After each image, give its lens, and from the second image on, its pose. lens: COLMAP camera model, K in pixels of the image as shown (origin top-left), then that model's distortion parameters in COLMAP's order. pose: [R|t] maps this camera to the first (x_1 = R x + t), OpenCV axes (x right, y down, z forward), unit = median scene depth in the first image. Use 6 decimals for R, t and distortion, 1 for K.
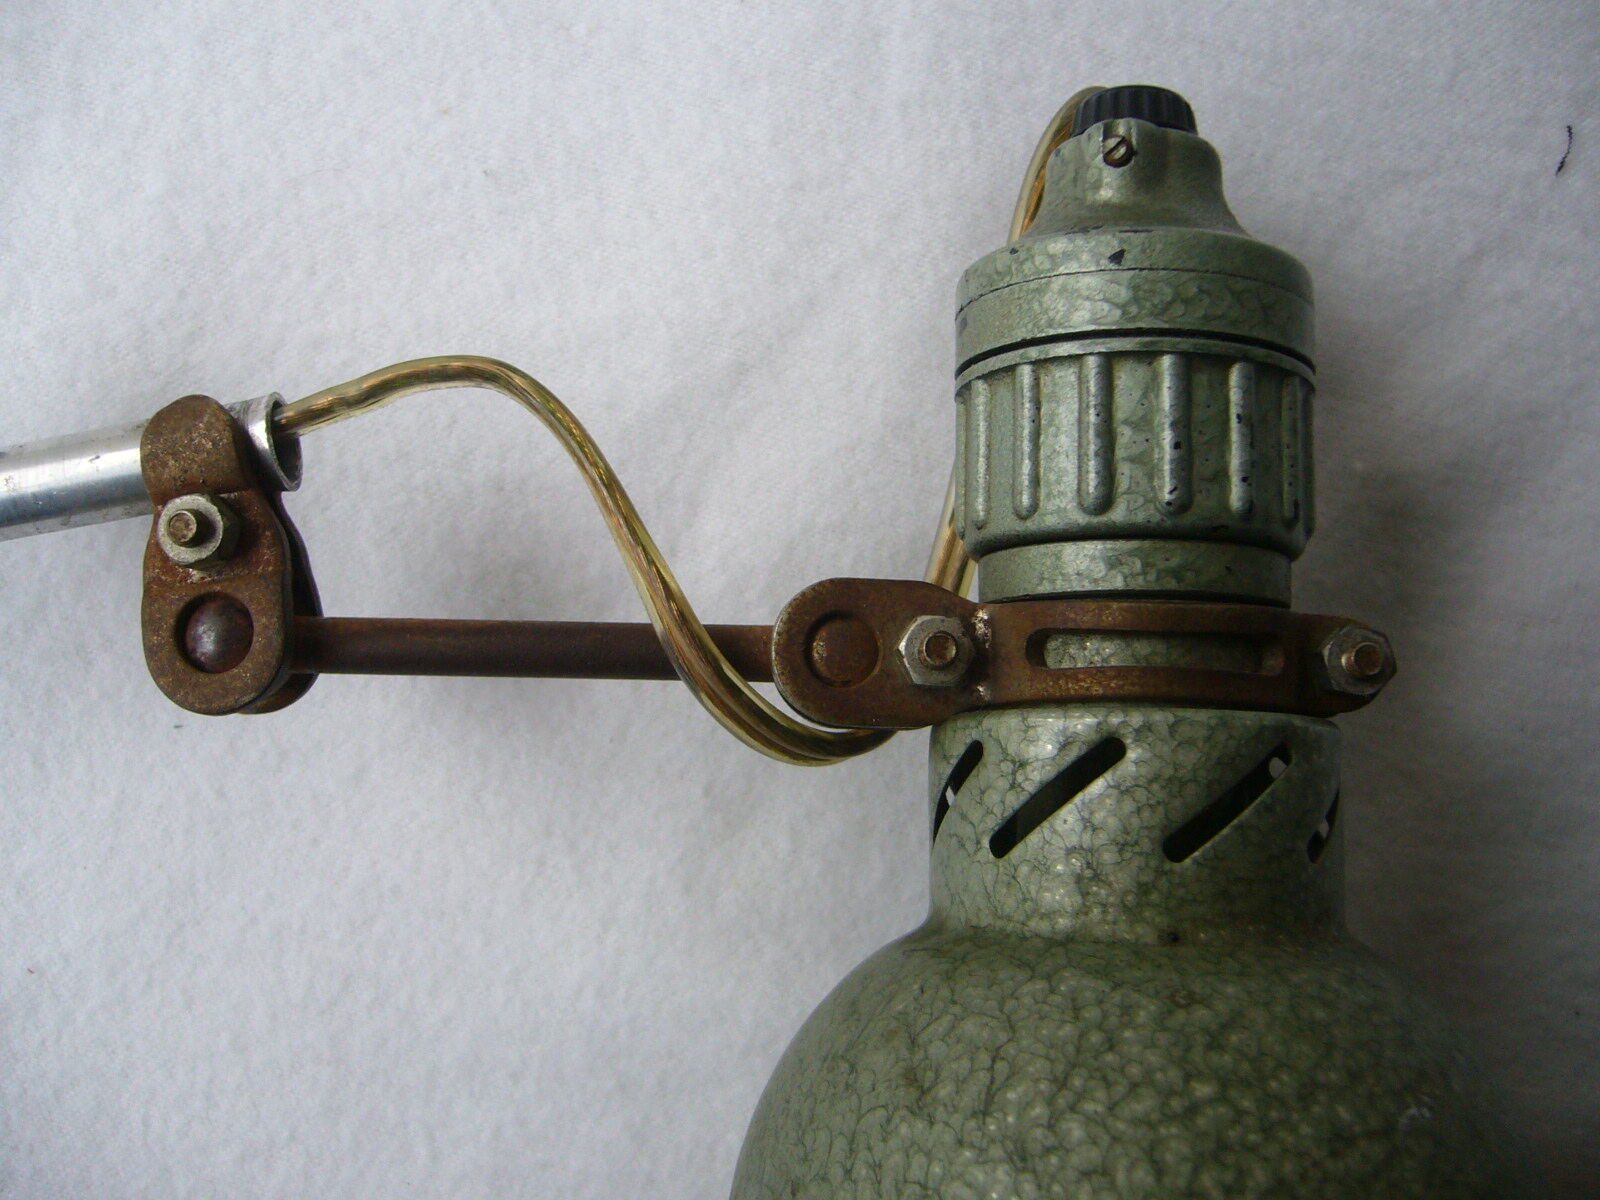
lens RADIAL K [[1763.3, 0, 828.5], [0, 1763.3, 600.6], [0, 0, 1]] dist [-0.092869, 0.033455]
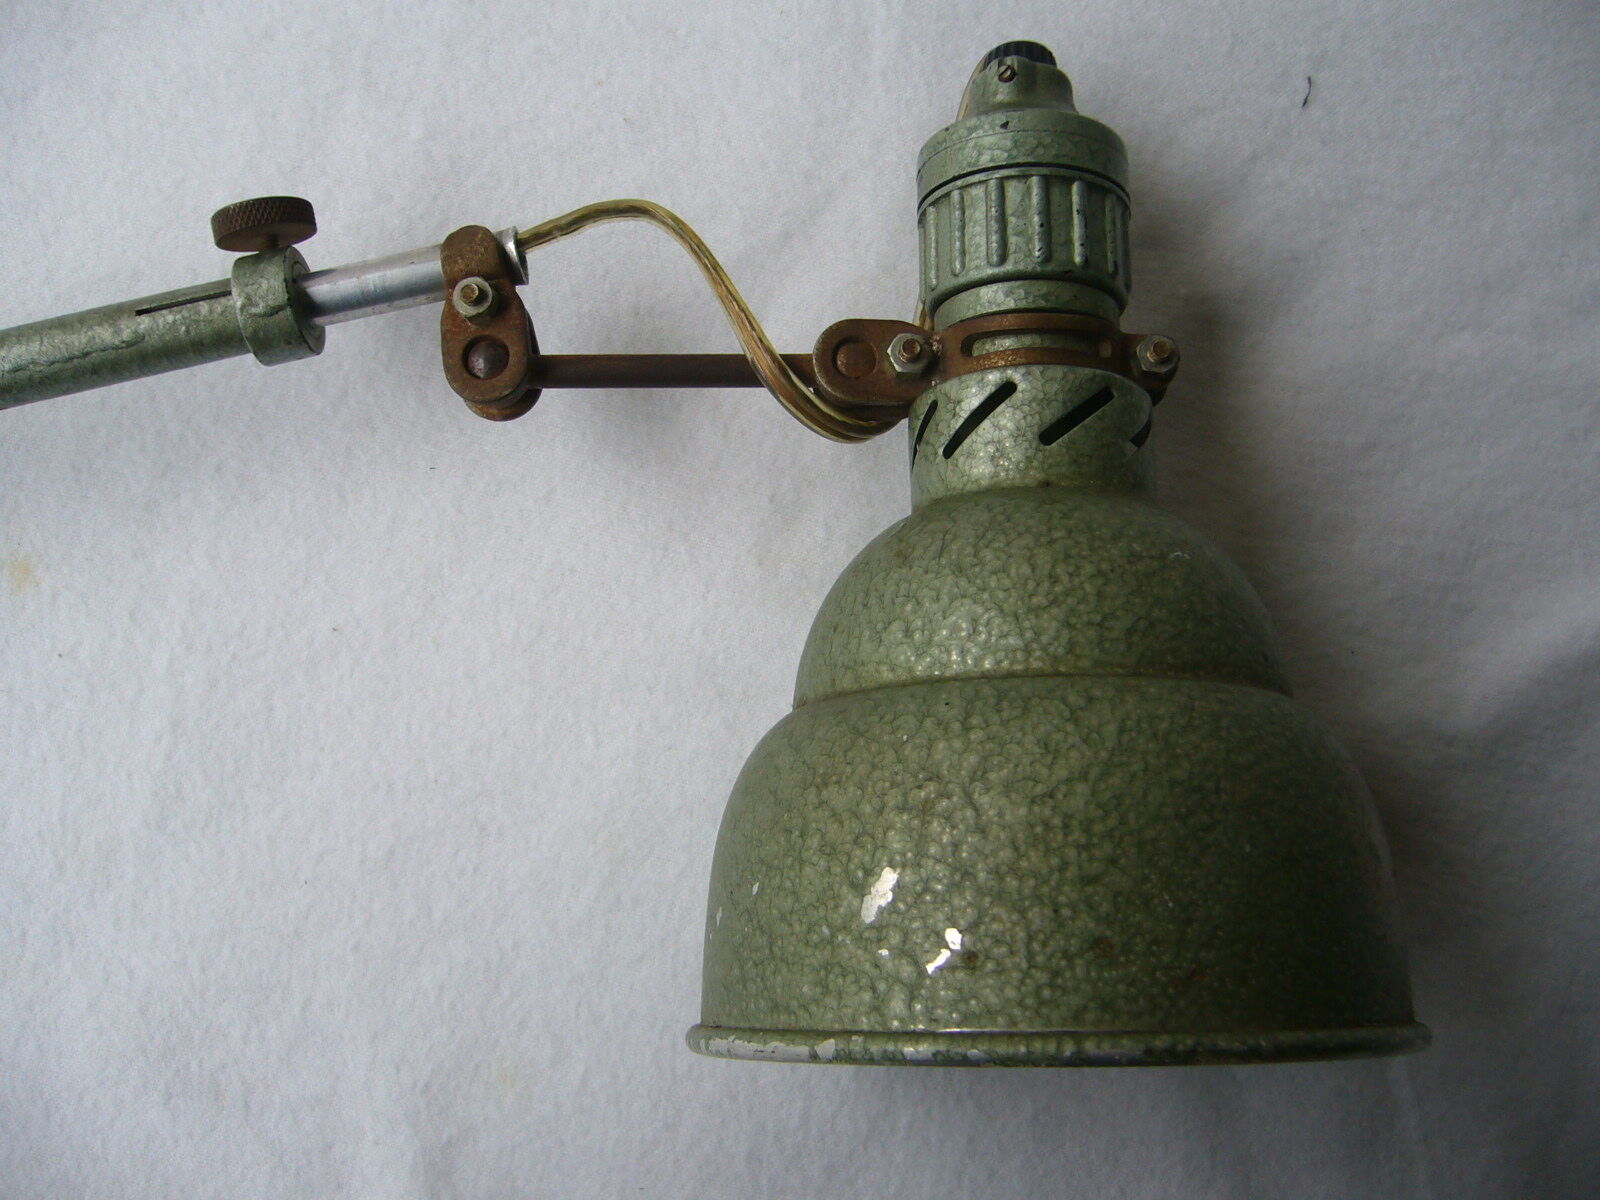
lens RADIAL K [[1763.3, 0, 828.5], [0, 1763.3, 600.6], [0, 0, 1]] dist [-0.092869, 0.033455]
pose [[0.999607, -0.027263, -0.006492, -0.010545], [0.026601, 0.995909, -0.086354, 0.340041], [0.008820, 0.086148, 0.996243, -0.563889]]
